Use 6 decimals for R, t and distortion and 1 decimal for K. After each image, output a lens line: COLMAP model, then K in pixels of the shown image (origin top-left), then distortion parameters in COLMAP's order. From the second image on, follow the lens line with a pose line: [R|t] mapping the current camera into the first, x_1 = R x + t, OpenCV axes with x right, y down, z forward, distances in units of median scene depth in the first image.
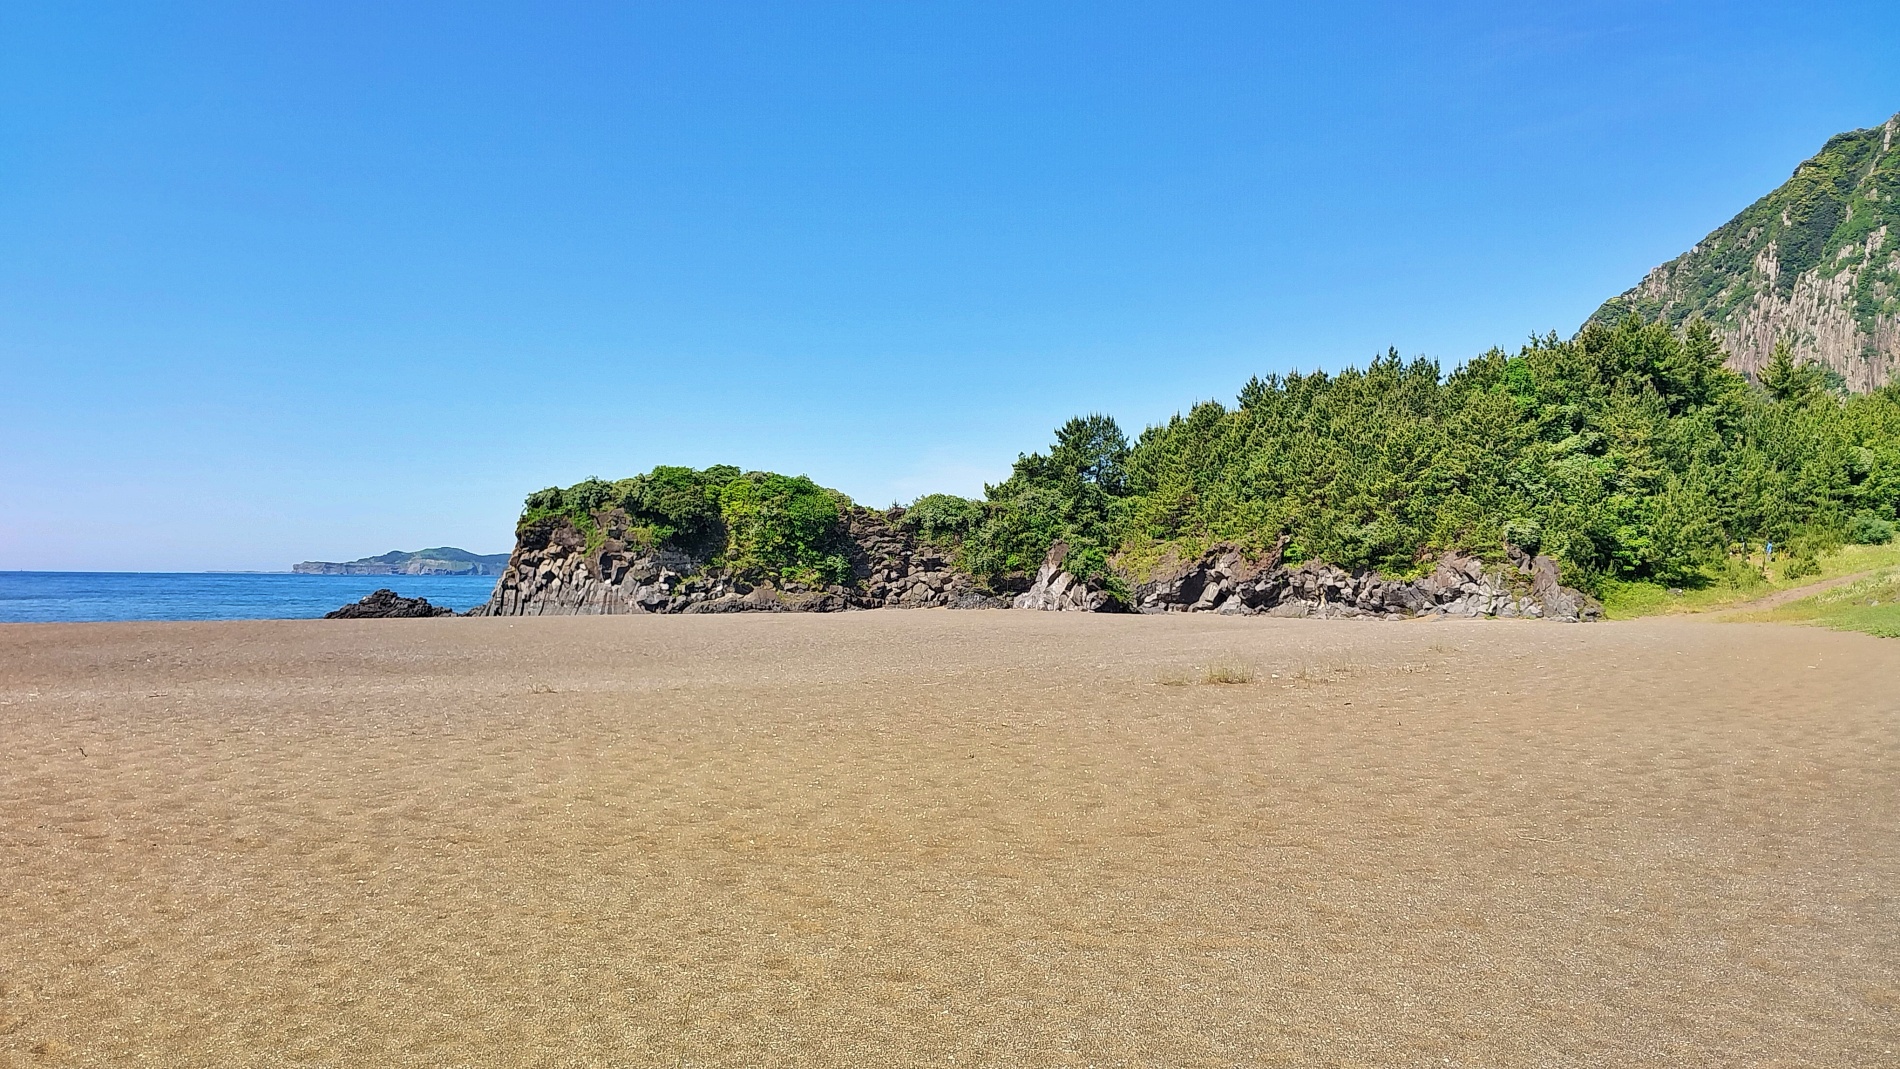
lens RADIAL K [[1550.9, 0, 905.7], [0, 1550.9, 567.2], [0, 0, 1]] dist [0.060278, -0.082037]
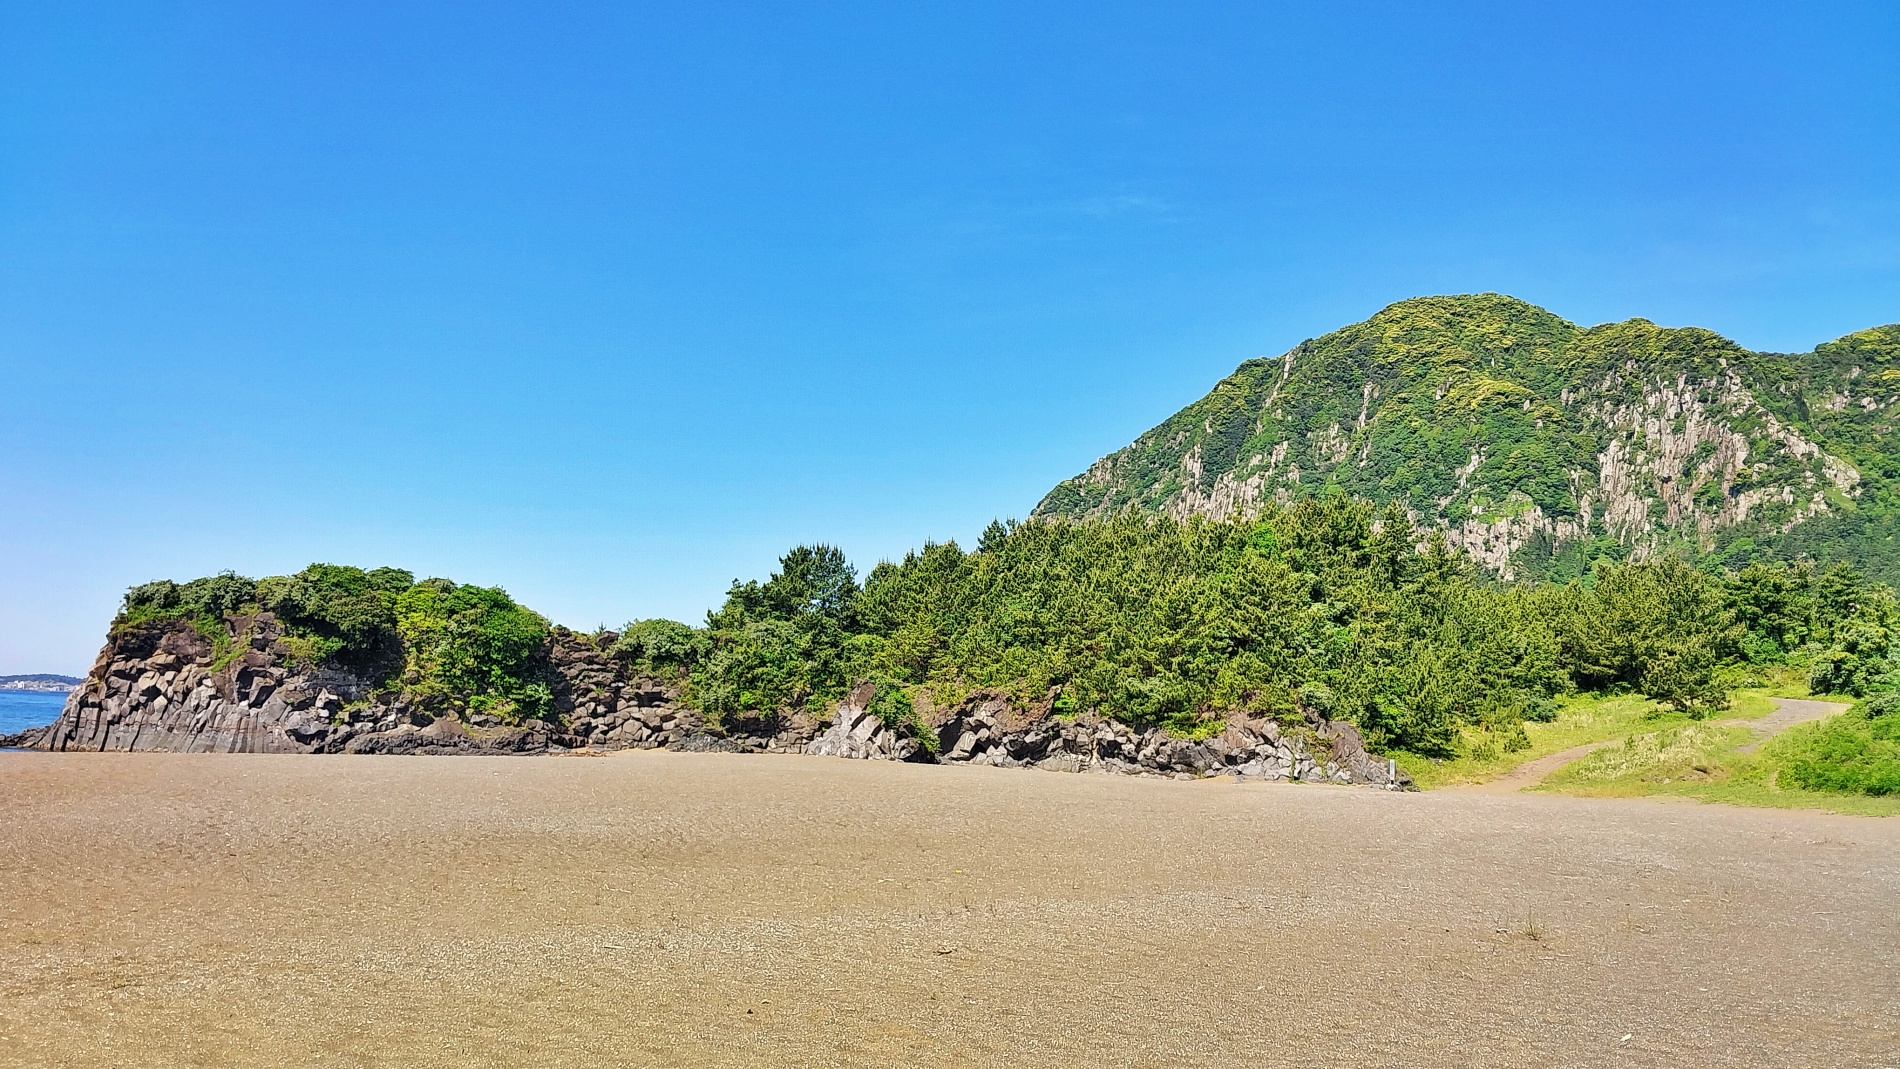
lens RADIAL K [[1550.9, 0, 935.4], [0, 1550.9, 557.5], [0, 0, 1]] dist [0.060278, -0.082037]
pose [[0.925465, 0.078754, 0.370557, -0.166418], [-0.042848, 0.993637, -0.104163, 0.003292], [-0.376403, 0.080522, 0.922950, 0.123570]]
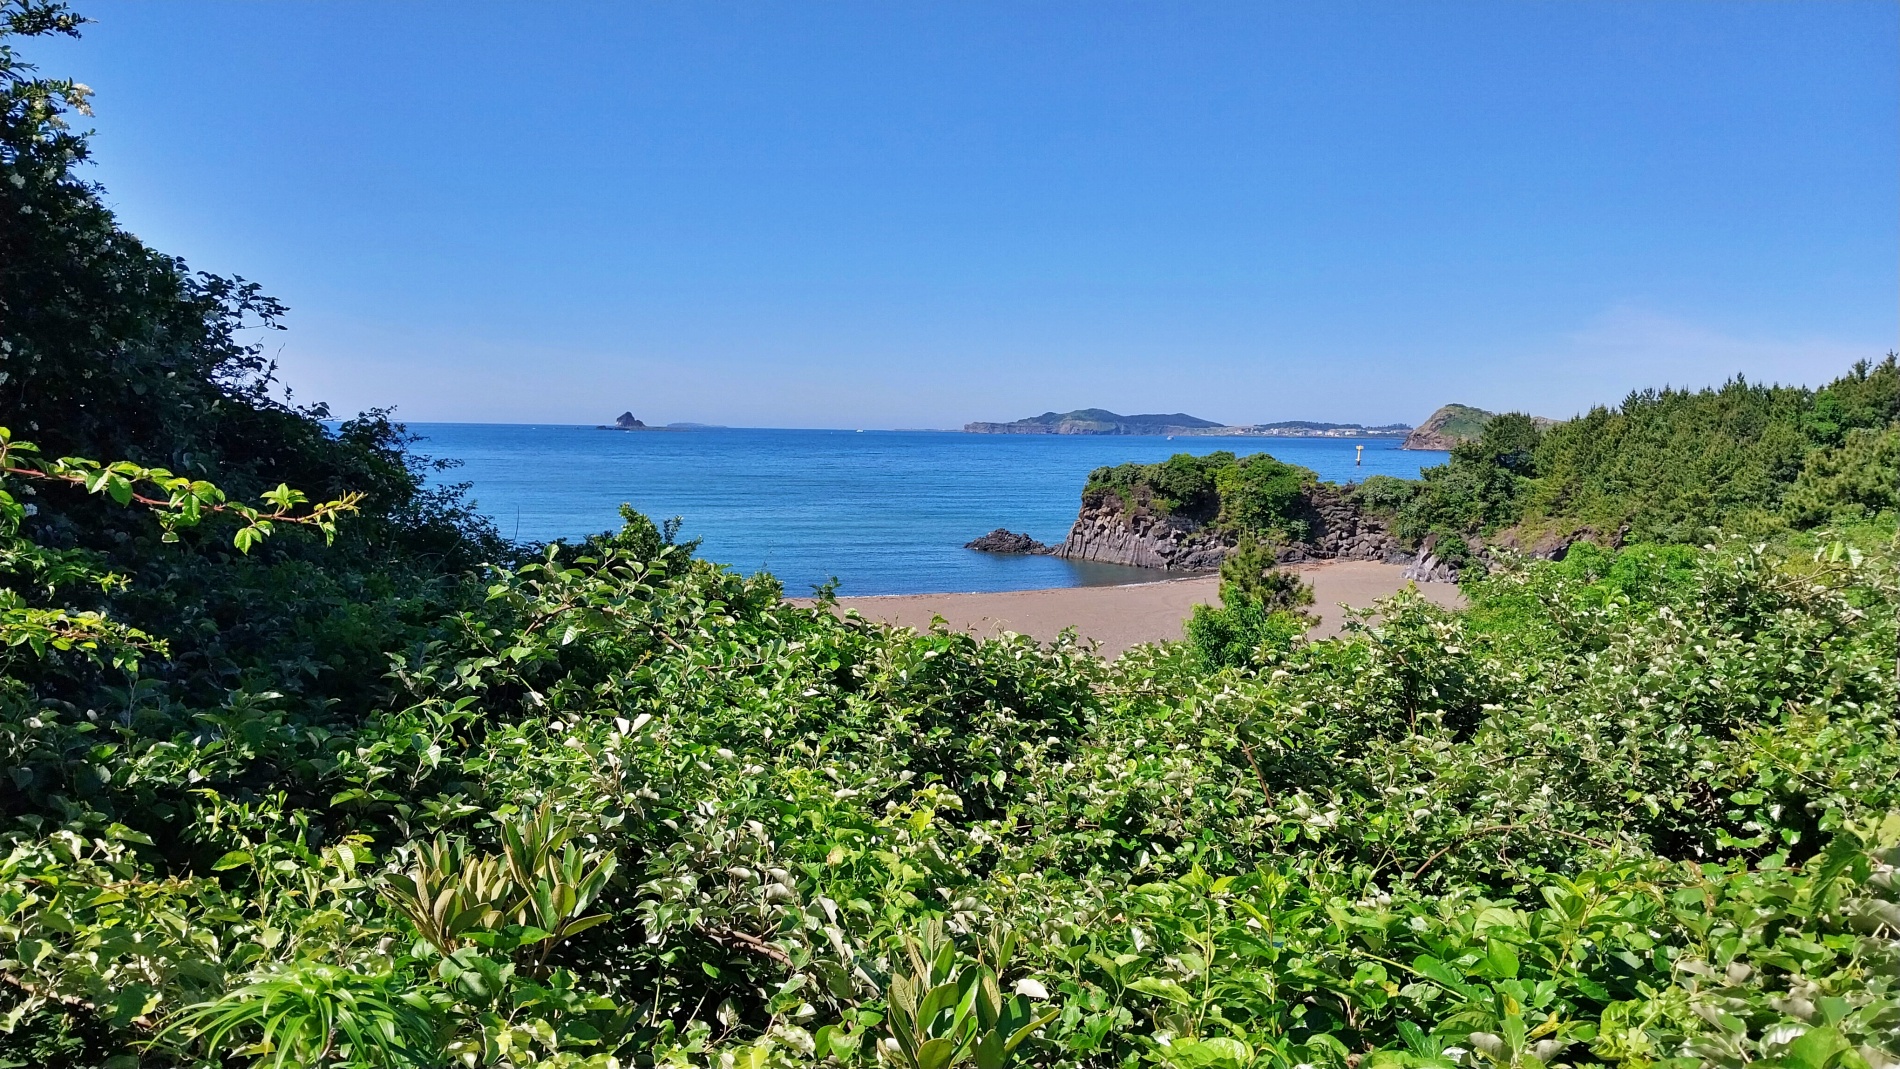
lens RADIAL K [[1550.9, 0, 917.5], [0, 1550.9, 513.8], [0, 0, 1]] dist [0.060278, -0.082037]
pose [[0.918682, 0.023834, -0.394279, 0.189667], [0.002325, 0.997834, 0.065737, -0.105980], [0.394992, -0.061308, 0.916636, -0.410020]]
